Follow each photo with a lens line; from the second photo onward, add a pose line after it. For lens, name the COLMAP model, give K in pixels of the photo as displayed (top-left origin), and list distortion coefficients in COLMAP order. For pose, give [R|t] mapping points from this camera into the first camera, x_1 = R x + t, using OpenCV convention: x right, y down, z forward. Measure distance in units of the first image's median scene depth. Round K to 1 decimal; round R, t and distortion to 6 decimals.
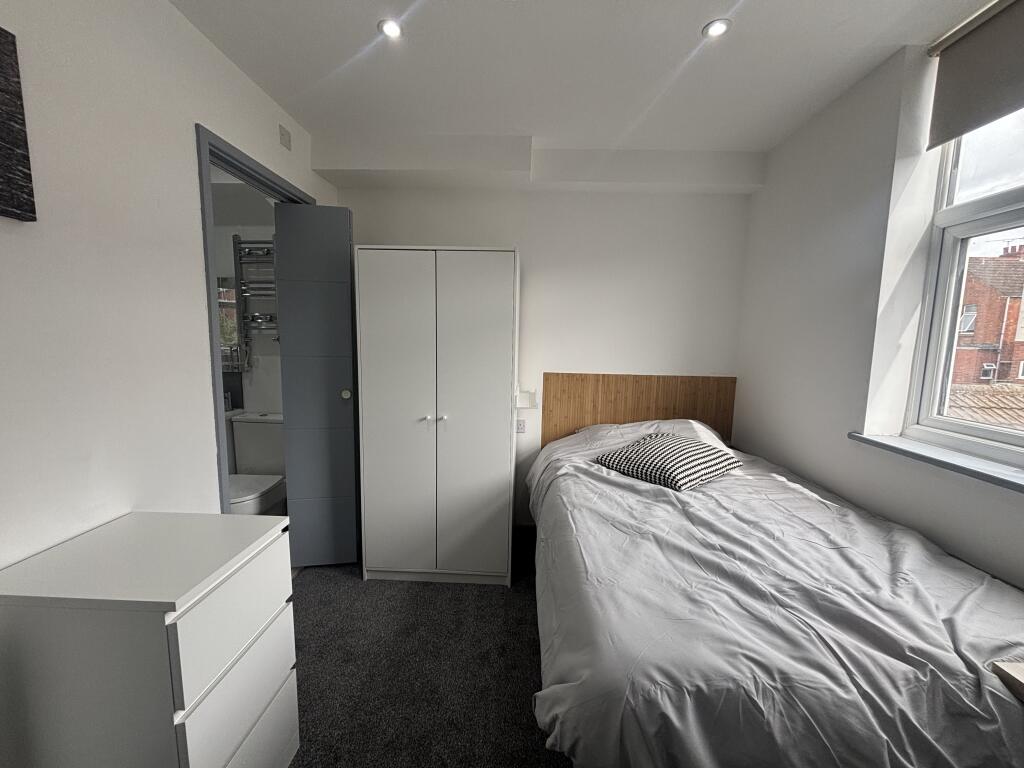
lens RADIAL K [[410.9, 0, 514.9], [0, 410.9, 382.7], [0, 0, 1]] dist [0.006536, -0.001326]
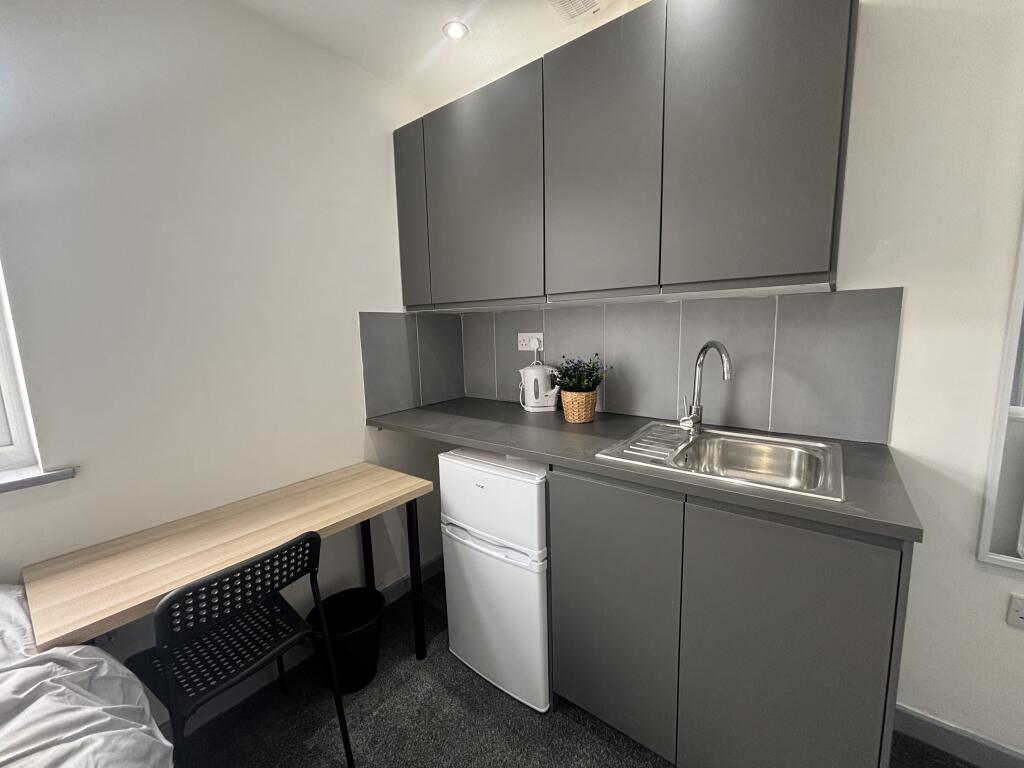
lens RADIAL K [[410.9, 0, 509.0], [0, 410.9, 382.2], [0, 0, 1]] dist [0.006536, -0.001326]
pose [[-0.800150, -0.071705, 0.595499, -0.174391], [0.091629, 0.966562, 0.239504, -0.043878], [-0.592760, 0.246204, -0.766824, 0.520791]]
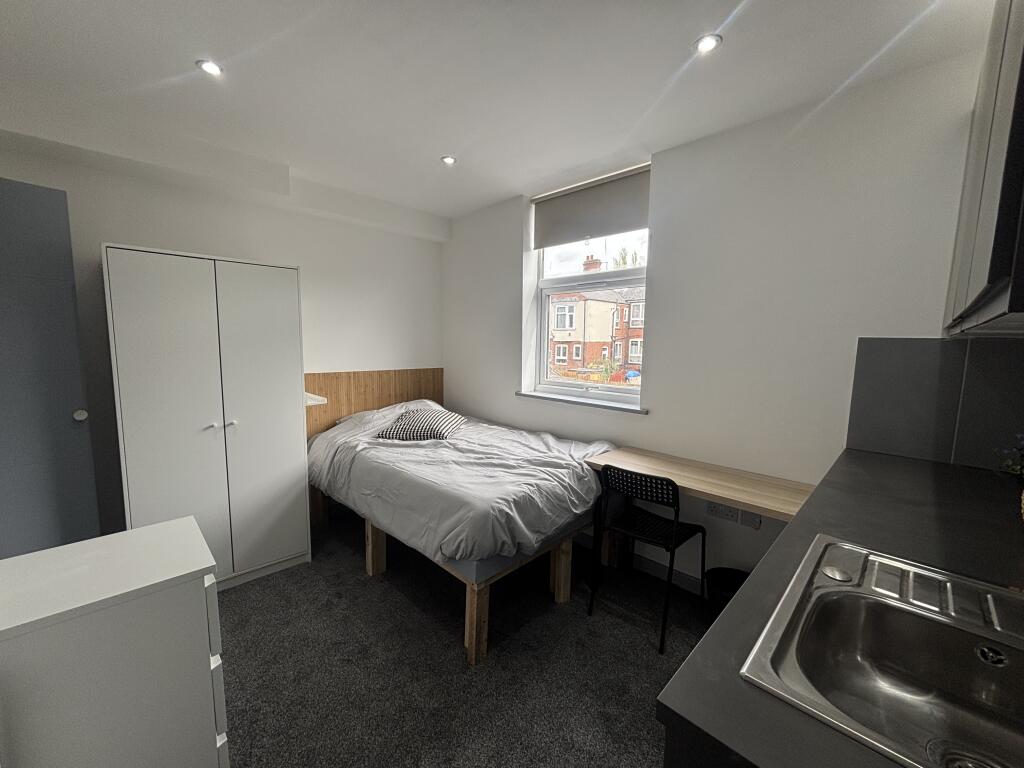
lens RADIAL K [[410.9, 0, 514.8], [0, 410.9, 389.6], [0, 0, 1]] dist [0.006536, -0.001326]
pose [[0.678759, -0.098511, 0.727724, -0.623001], [0.084615, 0.994853, 0.055750, 0.007199], [-0.729470, 0.023736, 0.683601, -0.309510]]
